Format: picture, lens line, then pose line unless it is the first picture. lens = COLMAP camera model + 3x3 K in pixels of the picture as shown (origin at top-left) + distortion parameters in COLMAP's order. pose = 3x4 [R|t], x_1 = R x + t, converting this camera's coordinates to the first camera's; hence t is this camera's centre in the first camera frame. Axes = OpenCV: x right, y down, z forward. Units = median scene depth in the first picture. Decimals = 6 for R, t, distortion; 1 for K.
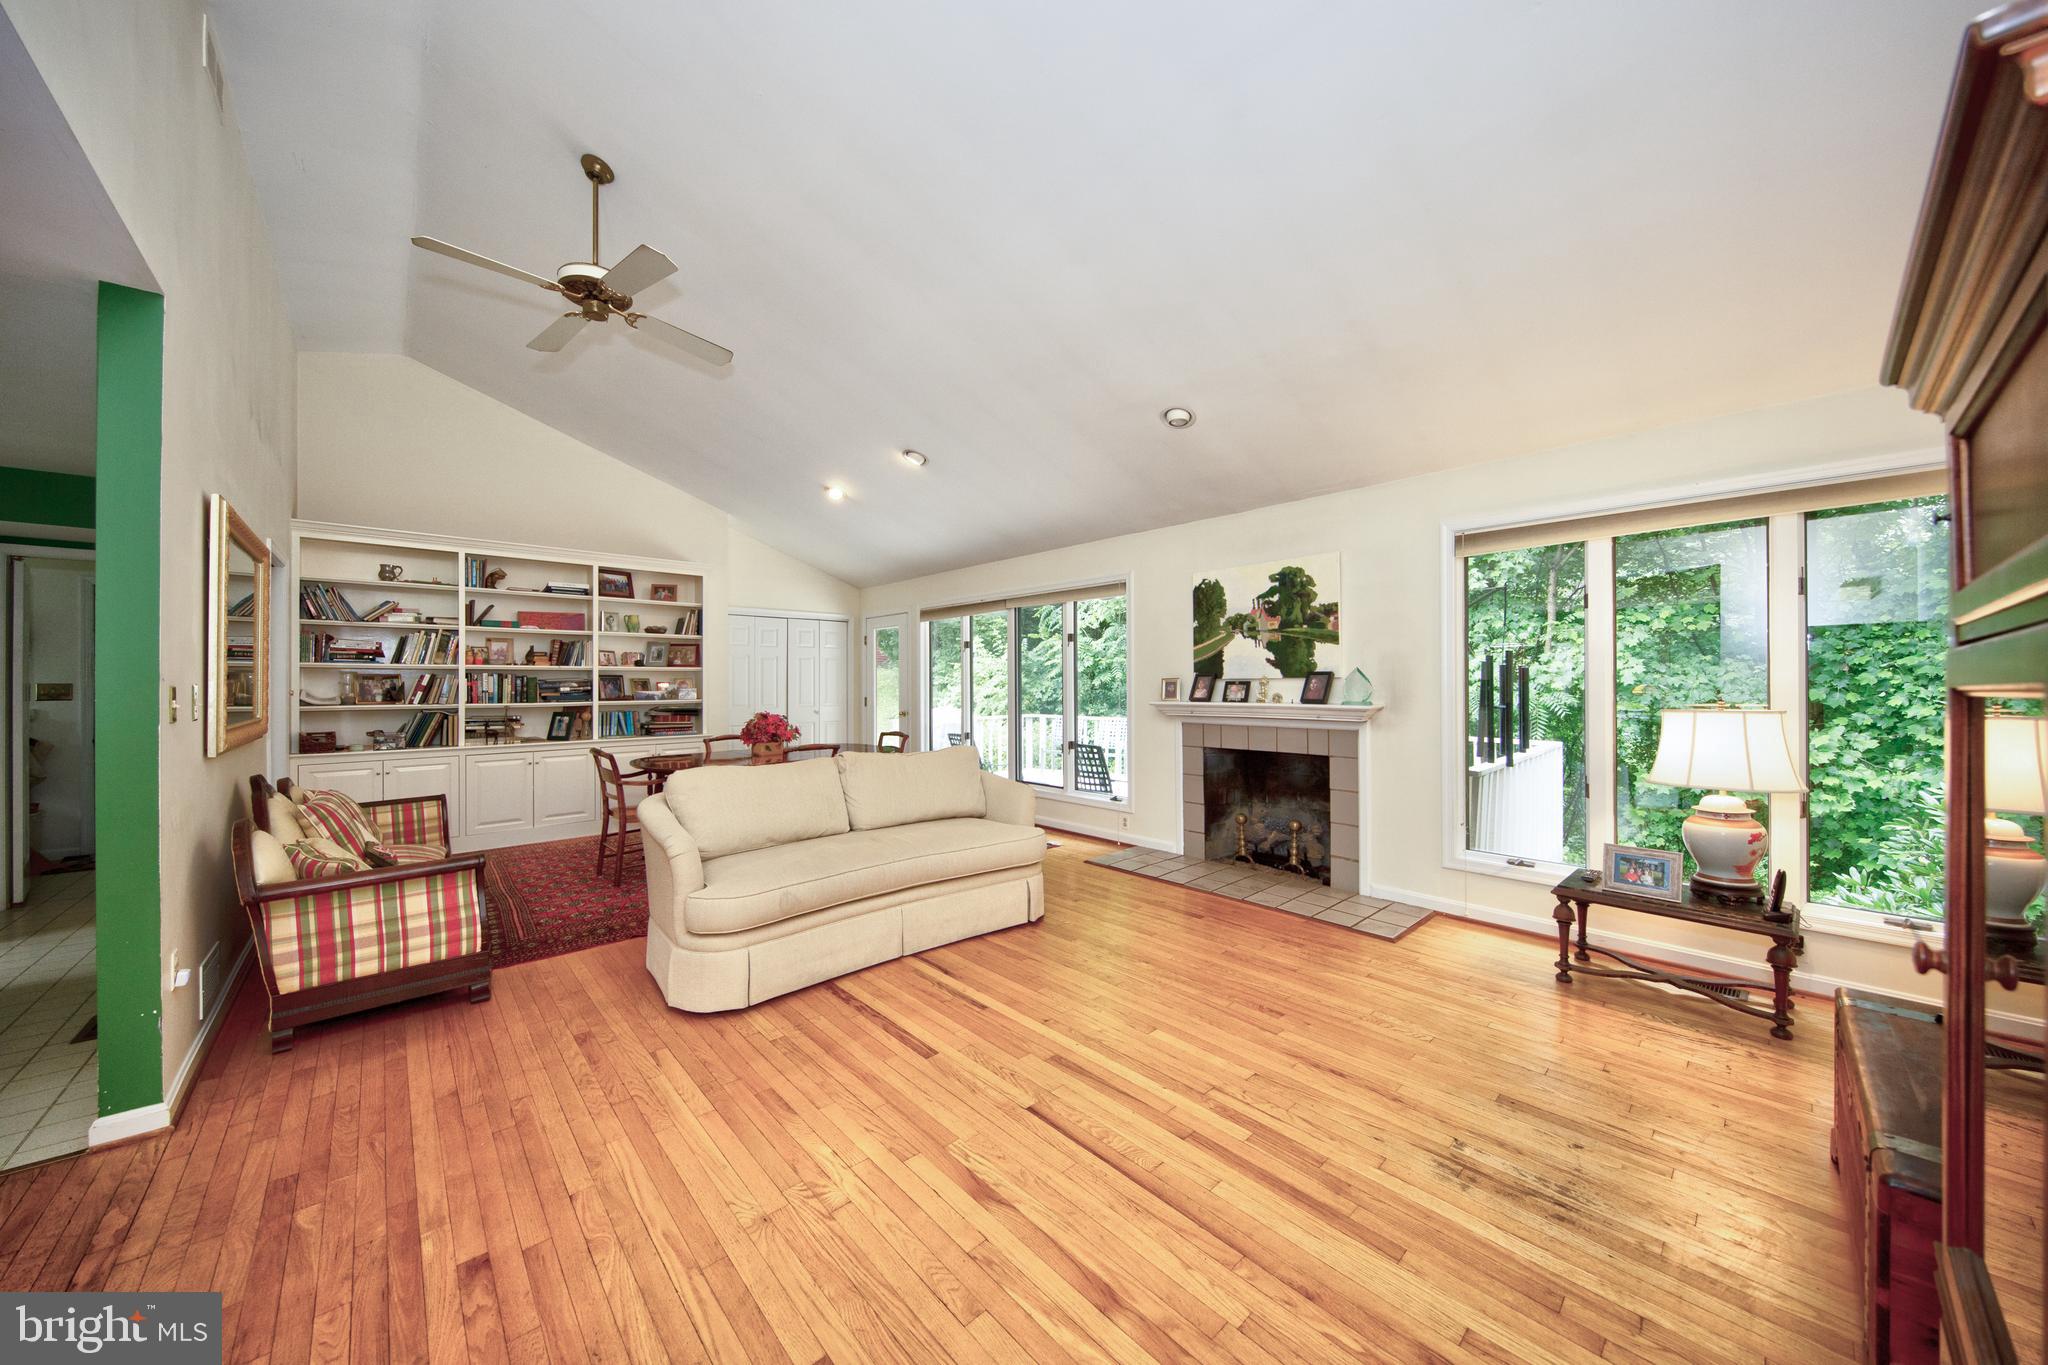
lens RADIAL K [[692.3, 0, 1015.4], [0, 692.3, 682.9], [0, 0, 1]] dist [0.000406, -0.000781]
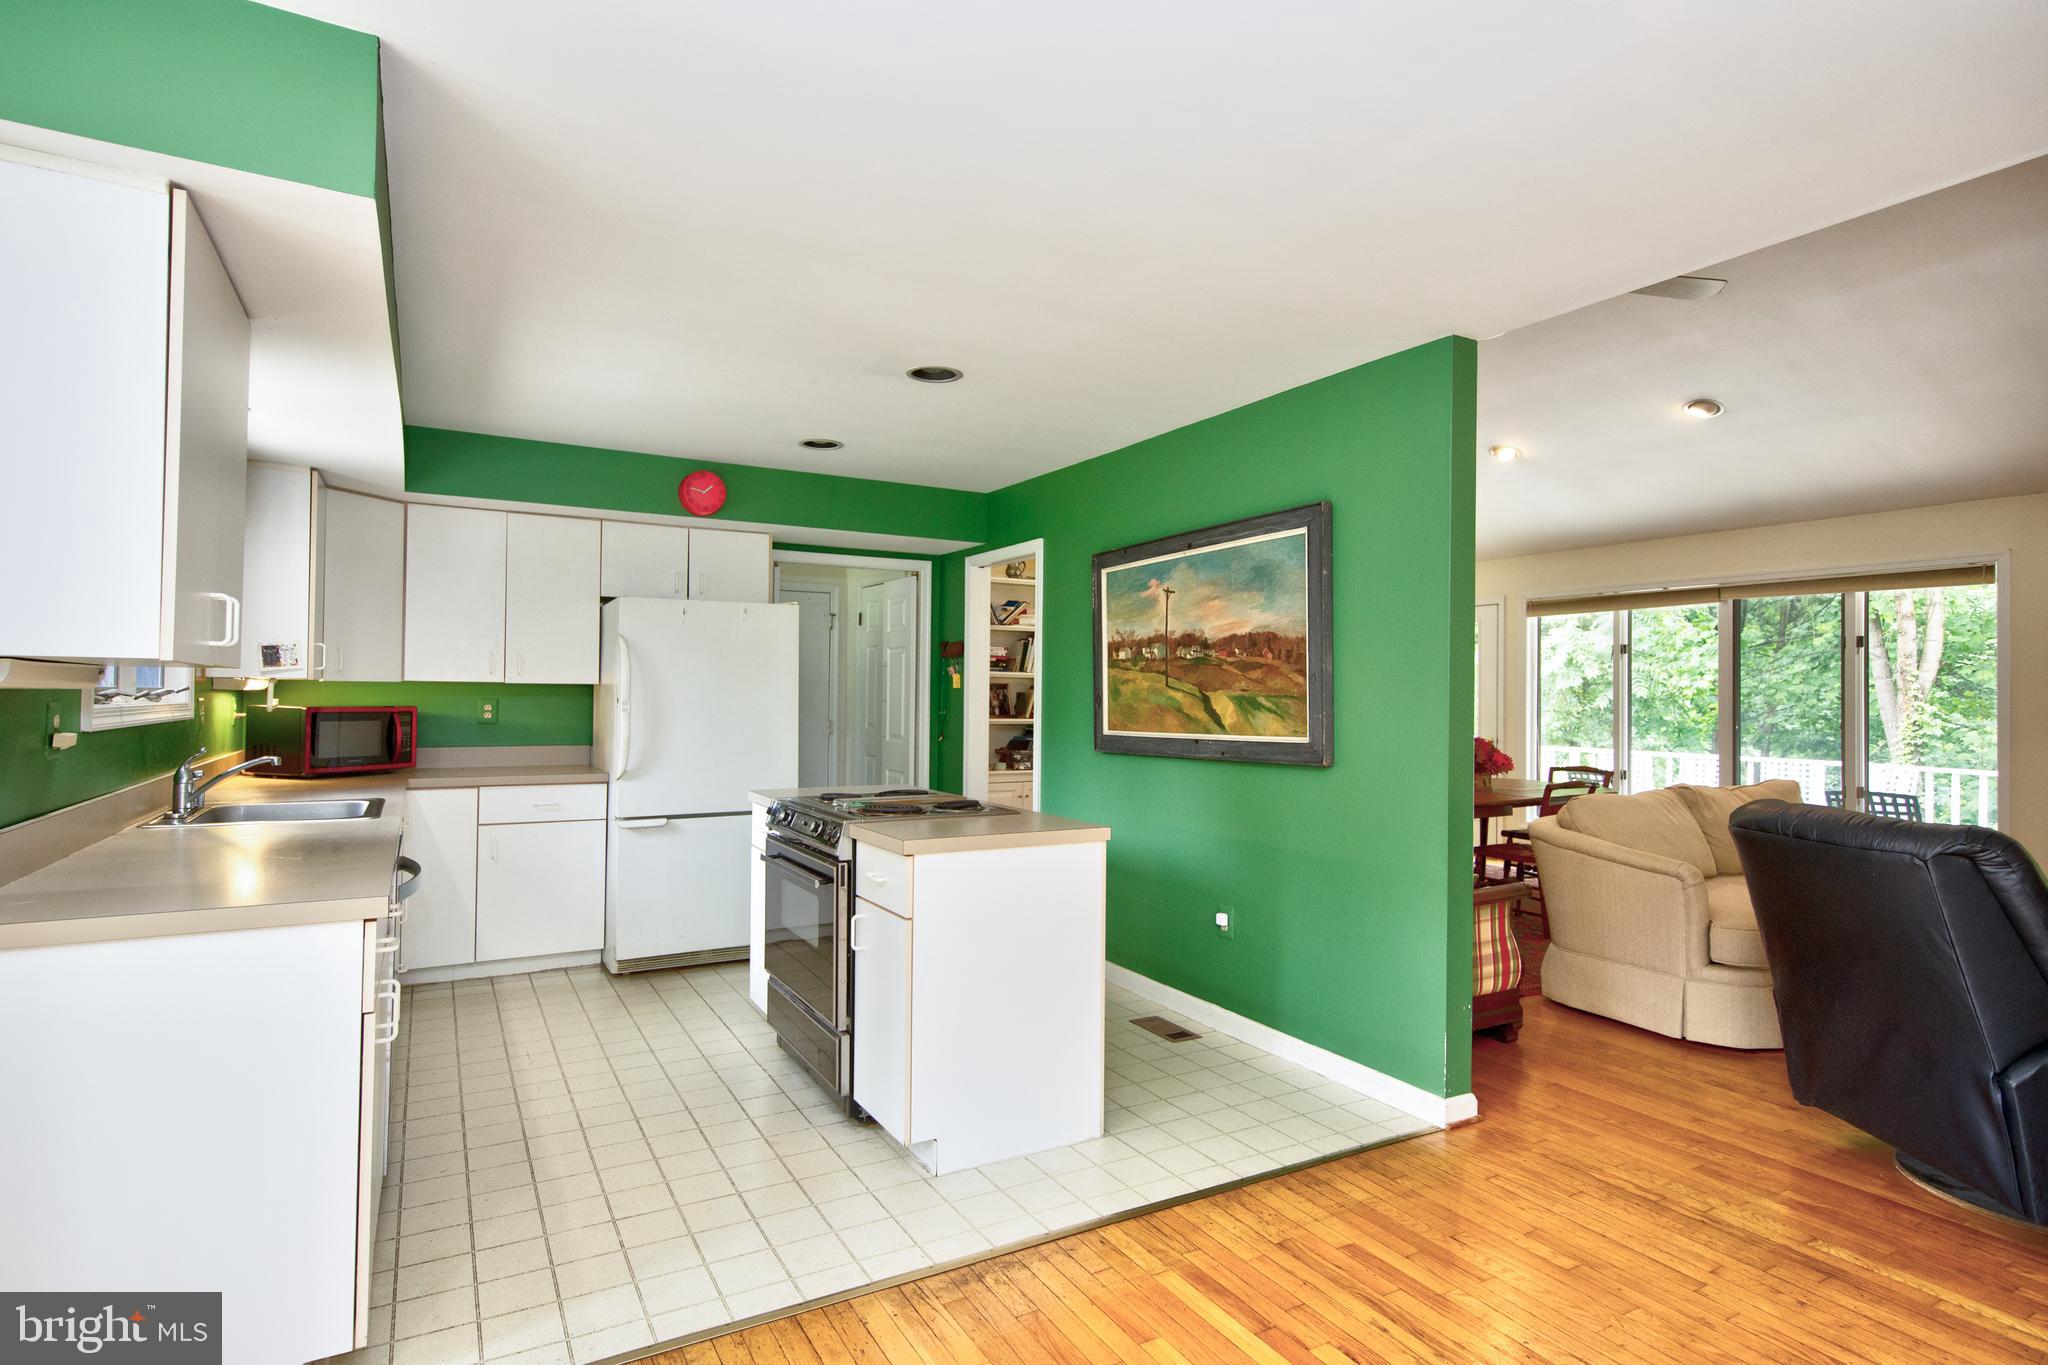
lens RADIAL K [[1051.1, 0, 1014.3], [0, 1051.1, 683.2], [0, 0, 1]] dist [0.014538, -0.000813]
pose [[0.975783, 0.010397, -0.218496, -0.670200], [-0.013334, 0.999839, -0.011971, 0.001770], [0.218336, 0.014594, 0.975765, -0.323636]]
